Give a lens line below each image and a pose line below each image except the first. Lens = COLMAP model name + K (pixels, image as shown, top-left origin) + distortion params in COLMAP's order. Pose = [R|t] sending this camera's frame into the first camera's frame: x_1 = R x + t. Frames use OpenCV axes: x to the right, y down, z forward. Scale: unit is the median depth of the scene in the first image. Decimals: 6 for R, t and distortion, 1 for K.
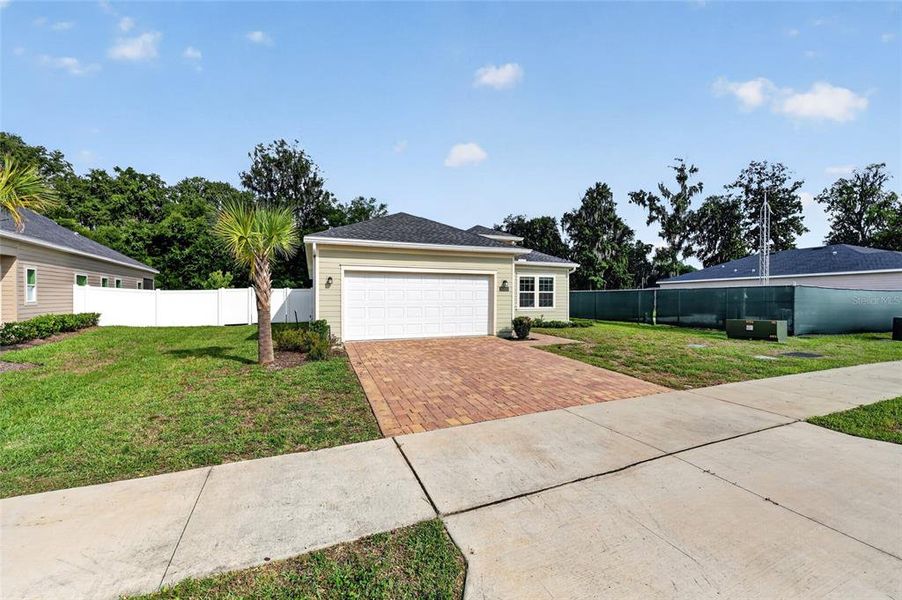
lens RADIAL K [[363.0, 0, 448.4], [0, 363.0, 302.0], [0, 0, 1]] dist [-0.001455, -0.000576]
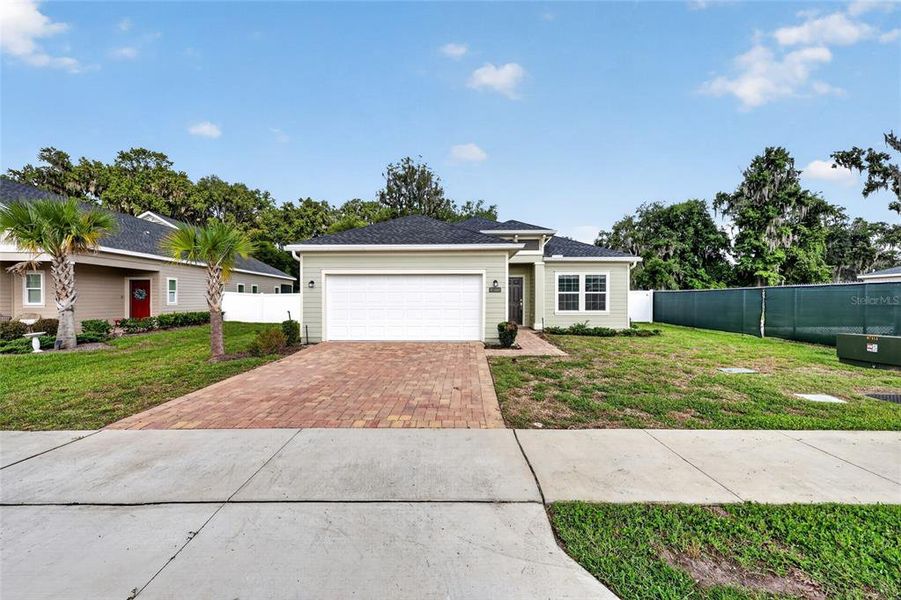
lens RADIAL K [[362.6, 0, 446.9], [0, 362.6, 302.0], [0, 0, 1]] dist [-0.001455, -0.000576]
pose [[0.915750, 0.001261, -0.401747, 0.097687], [-0.002772, 0.999991, -0.003179, -0.000748], [0.401740, 0.004024, 0.915745, 0.034008]]
